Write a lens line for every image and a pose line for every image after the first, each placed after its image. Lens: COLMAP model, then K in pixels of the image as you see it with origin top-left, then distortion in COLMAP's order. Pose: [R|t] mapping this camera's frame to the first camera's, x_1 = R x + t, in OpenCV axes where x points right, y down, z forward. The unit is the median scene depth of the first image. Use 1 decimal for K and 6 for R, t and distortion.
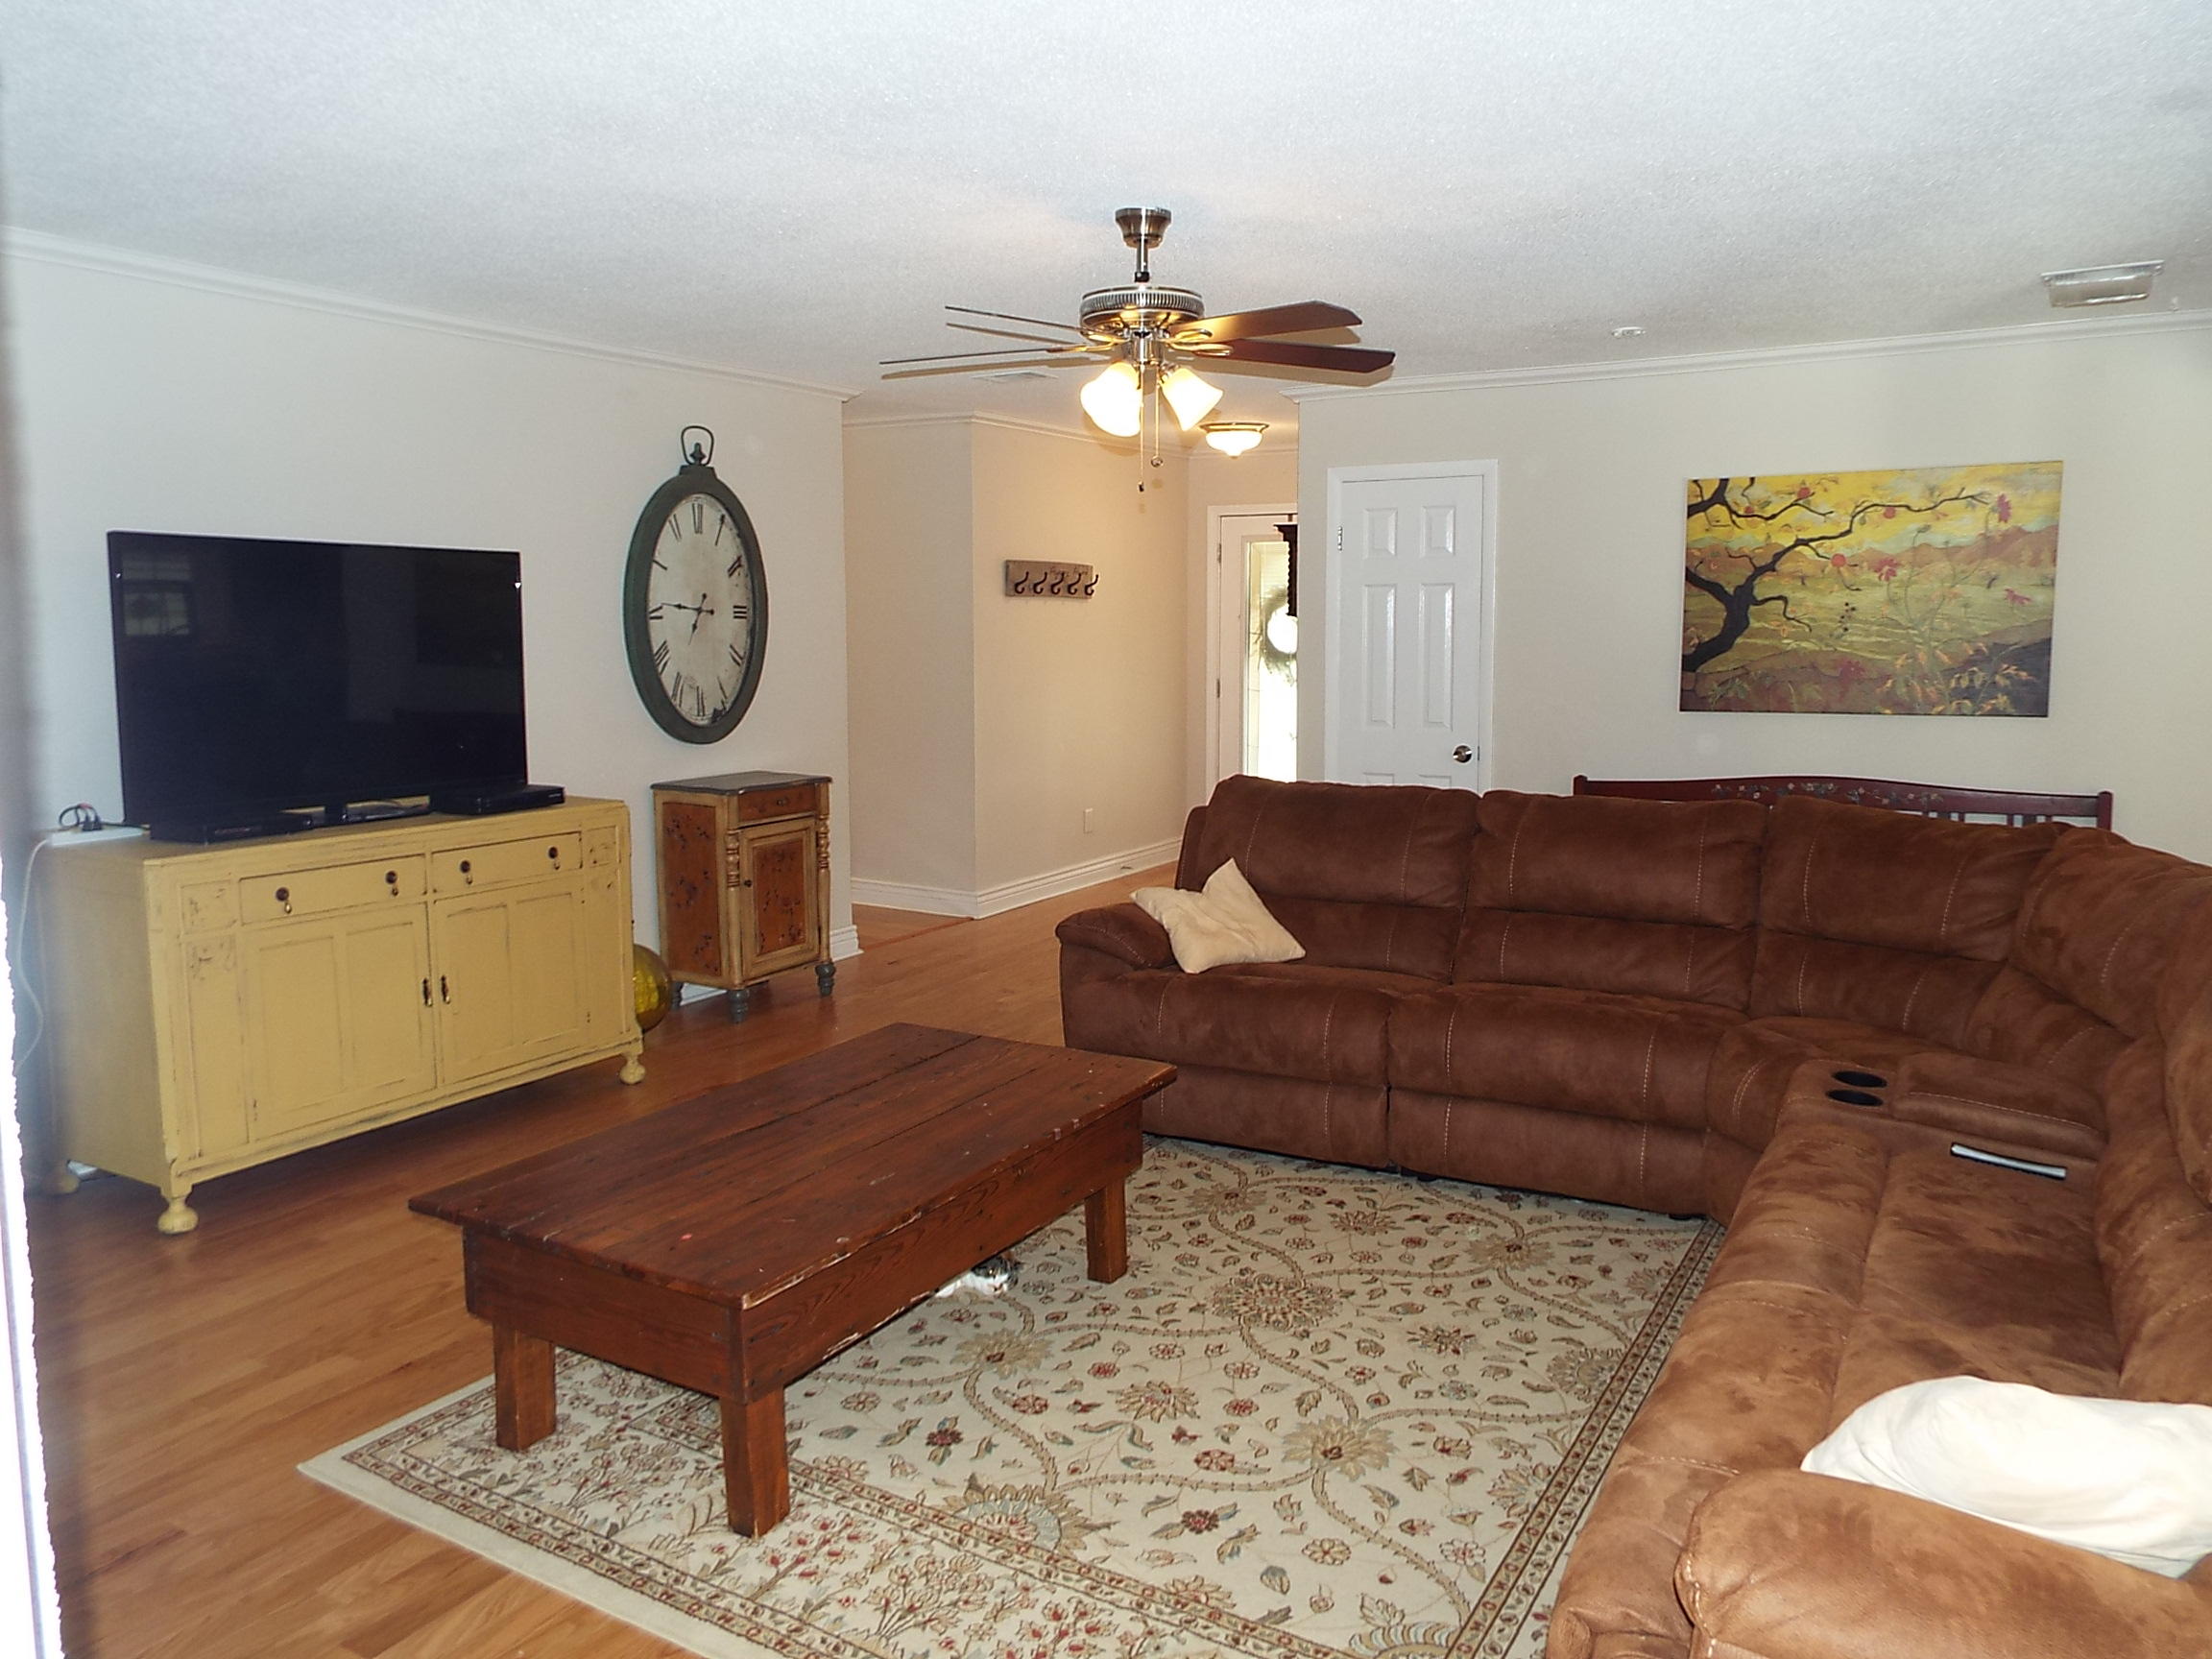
lens RADIAL K [[1578.1, 0, 1109.2], [0, 1578.1, 826.2], [0, 0, 1]] dist [-0.032962, 0.035534]
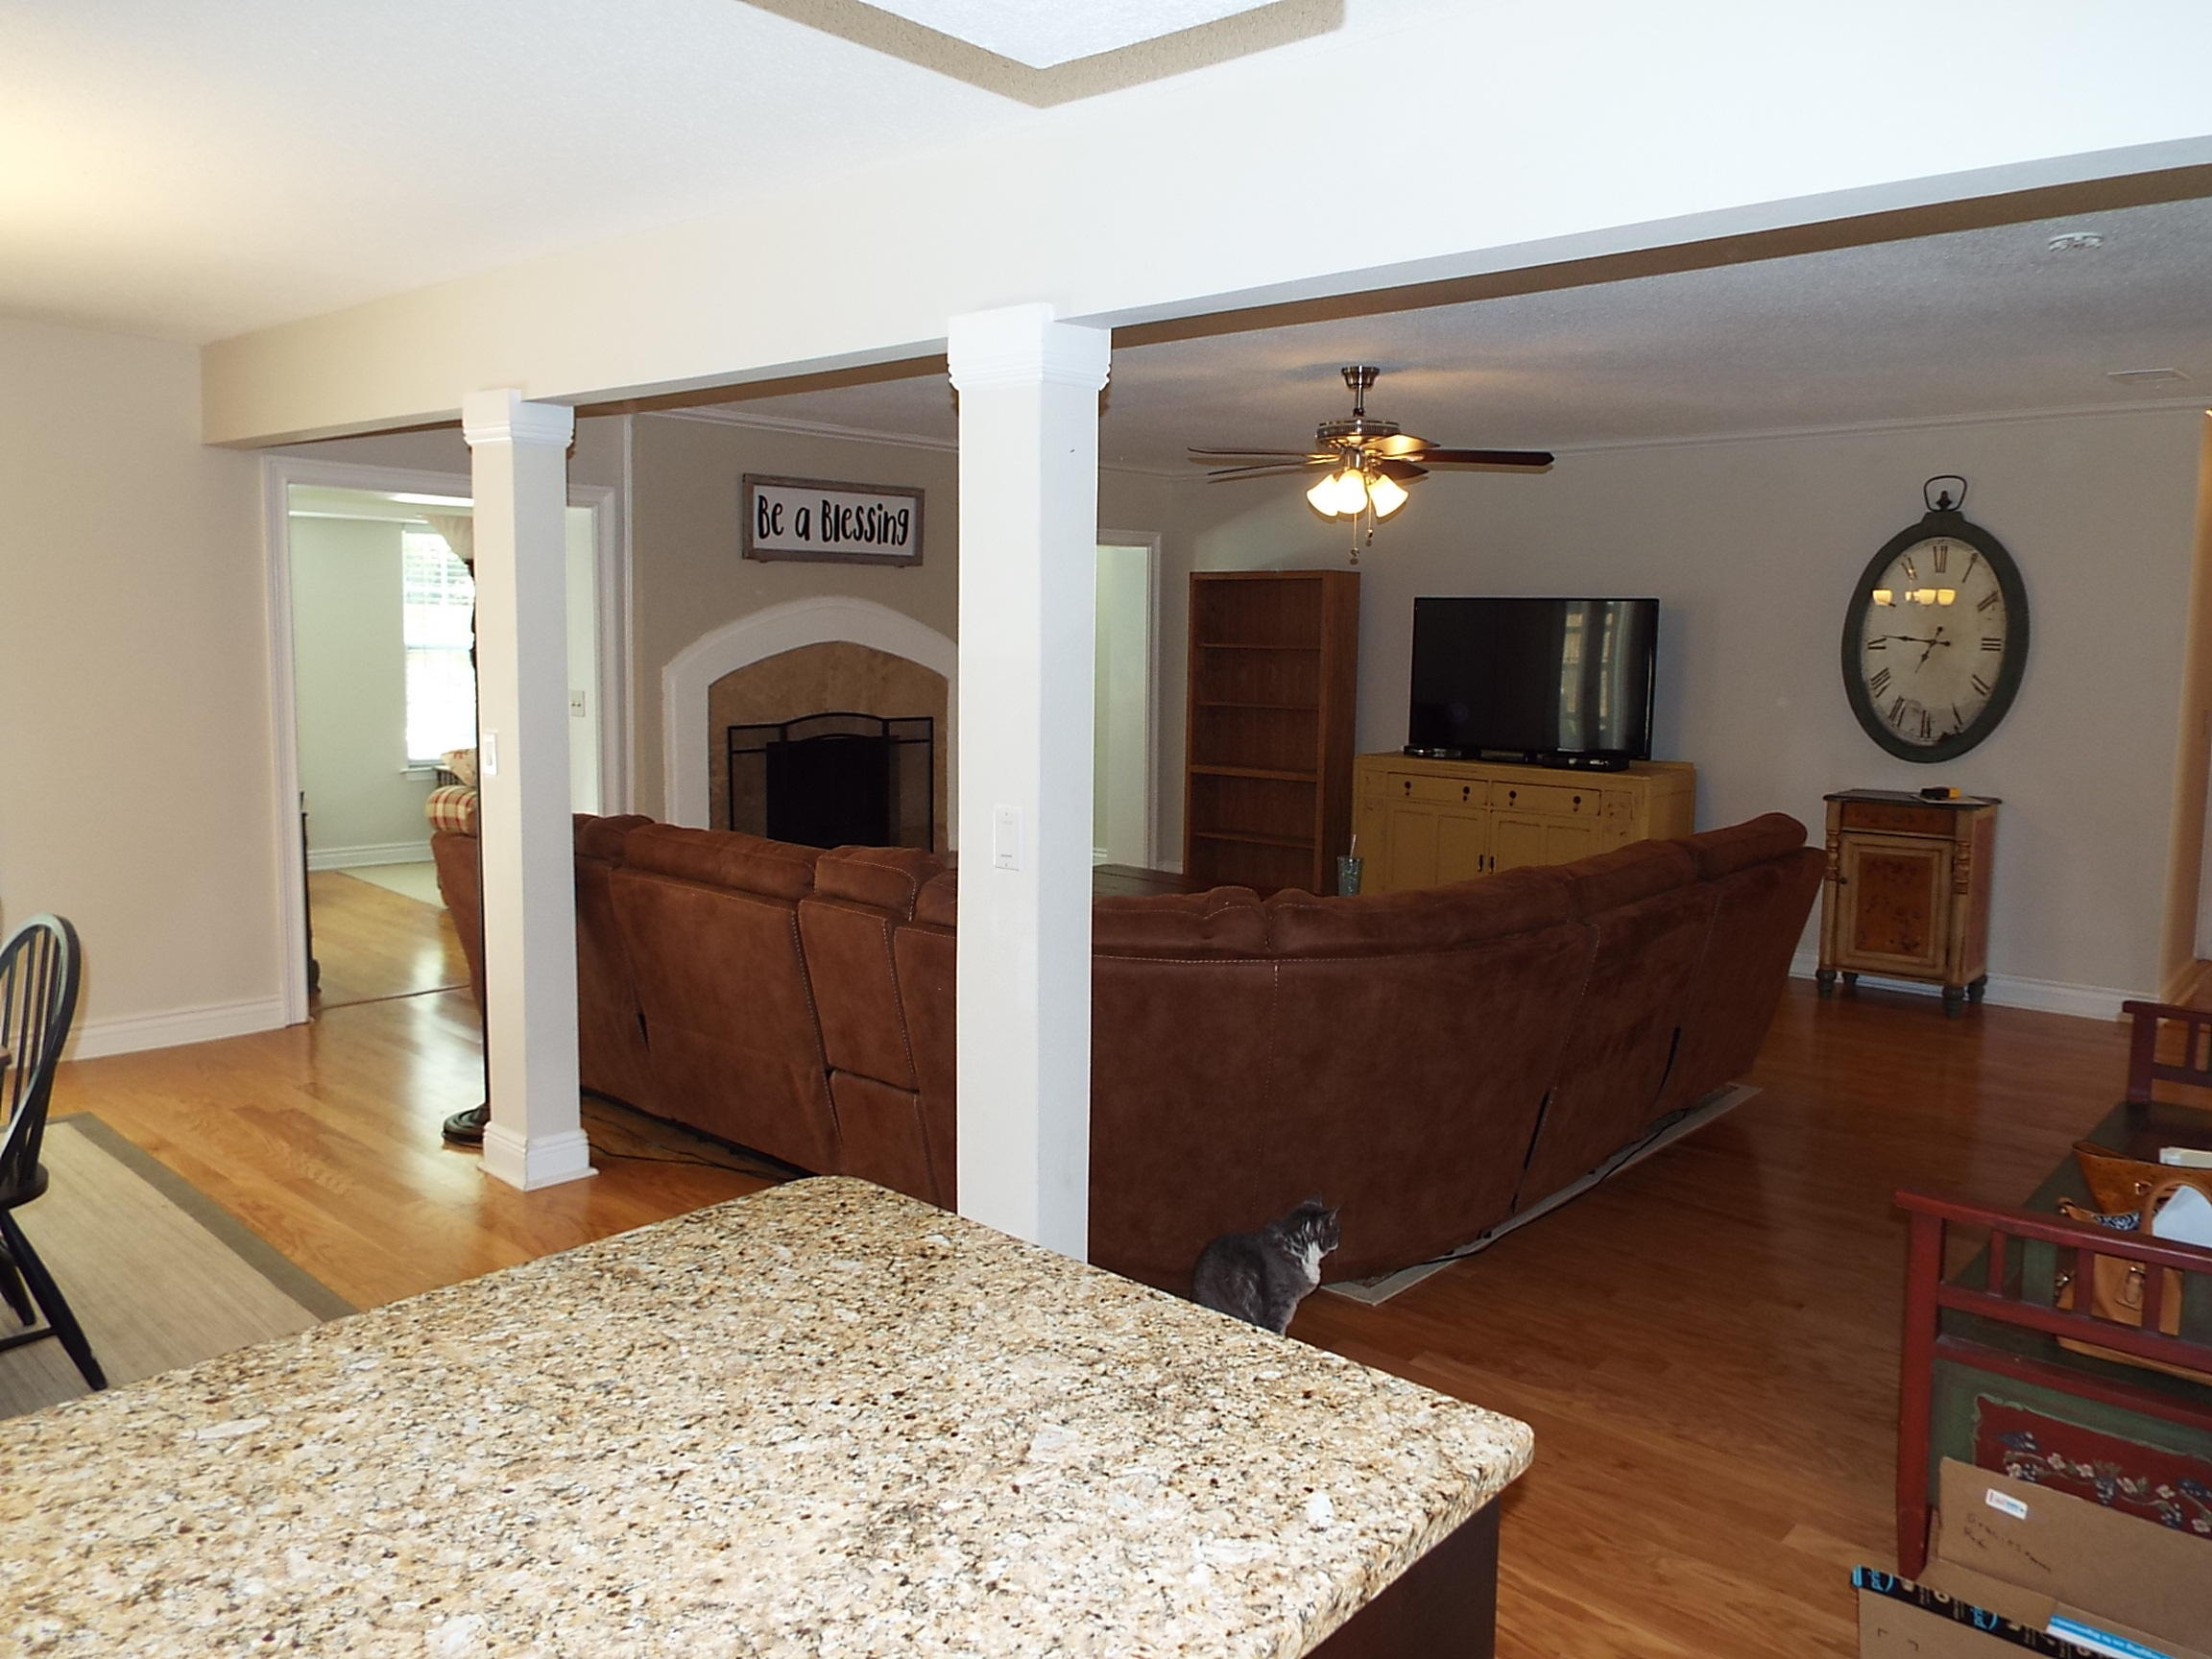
lens RADIAL K [[1578.1, 0, 1120.1], [0, 1578.1, 840.3], [0, 0, 1]] dist [-0.032962, 0.035534]
pose [[-0.174284, 0.143226, -0.974223, 1.054306], [-0.140246, 0.975669, 0.168528, -0.121992], [0.974657, 0.166003, -0.149957, 0.723247]]
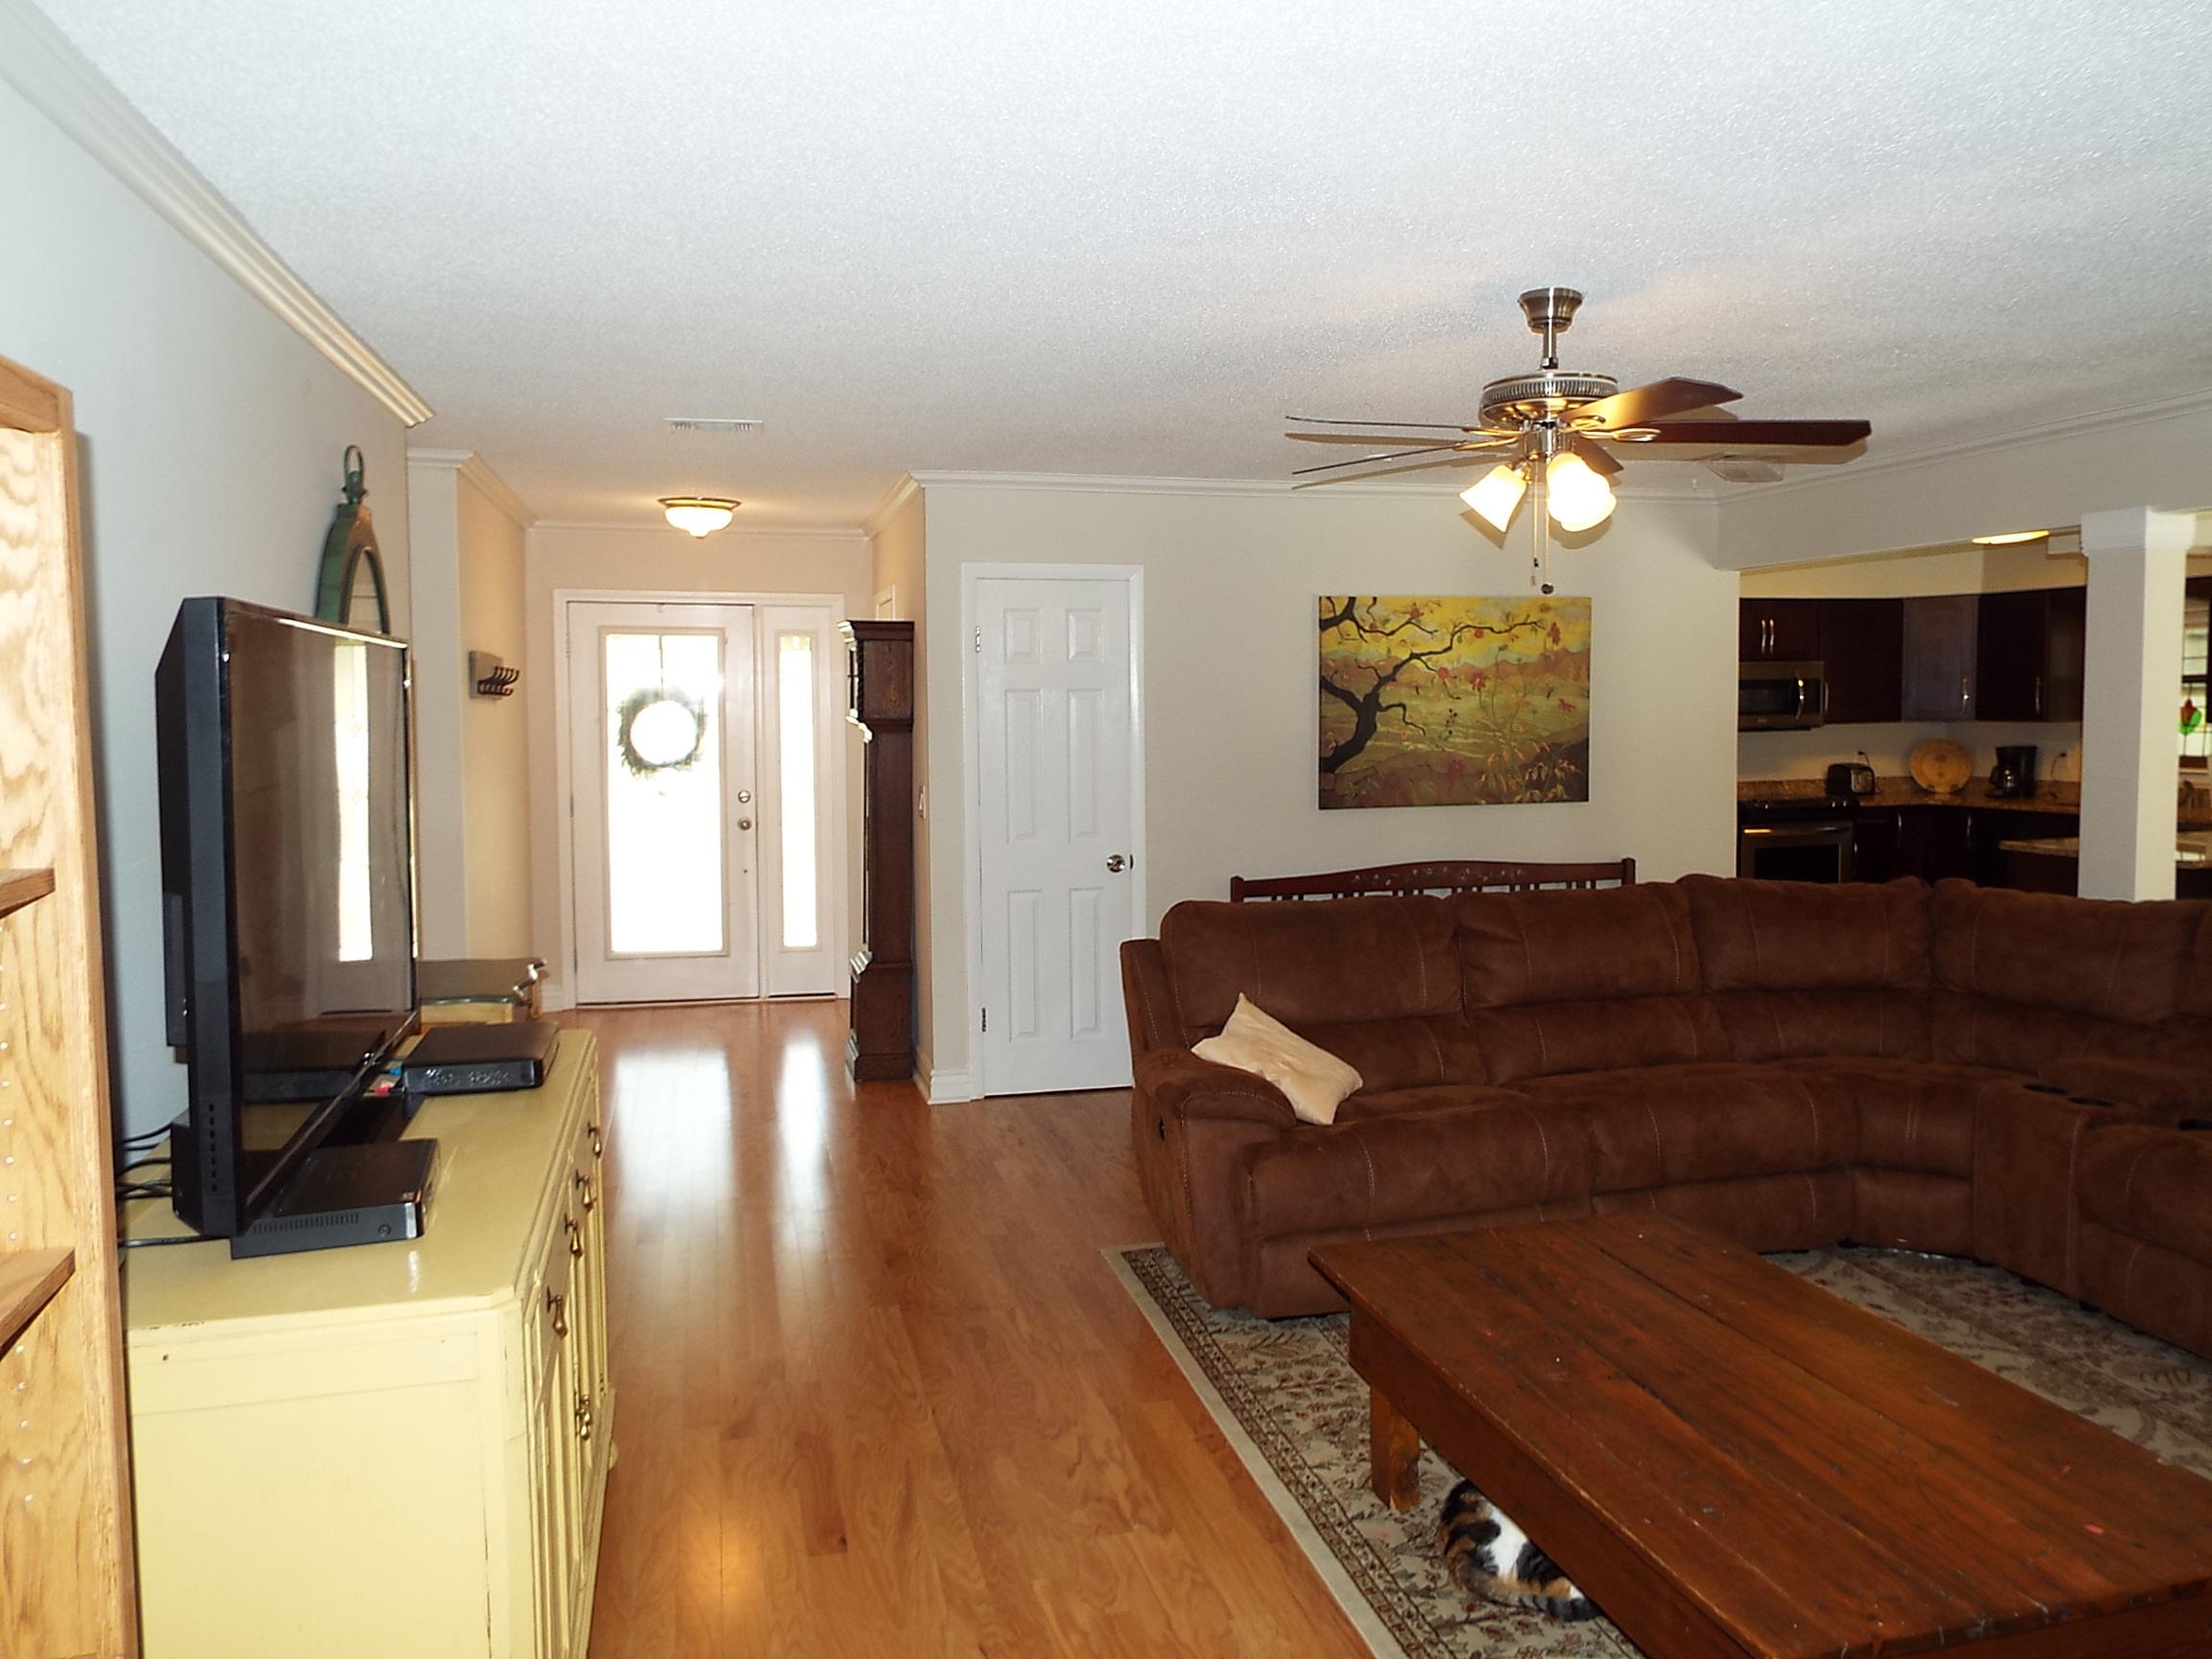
lens RADIAL K [[1578.1, 0, 1100.7], [0, 1578.1, 842.4], [0, 0, 1]] dist [-0.032962, 0.035534]
pose [[0.714498, -0.054951, 0.697476, -0.550242], [0.092650, 0.995562, -0.016474, -0.051531], [-0.693476, 0.076392, 0.716419, 0.368494]]
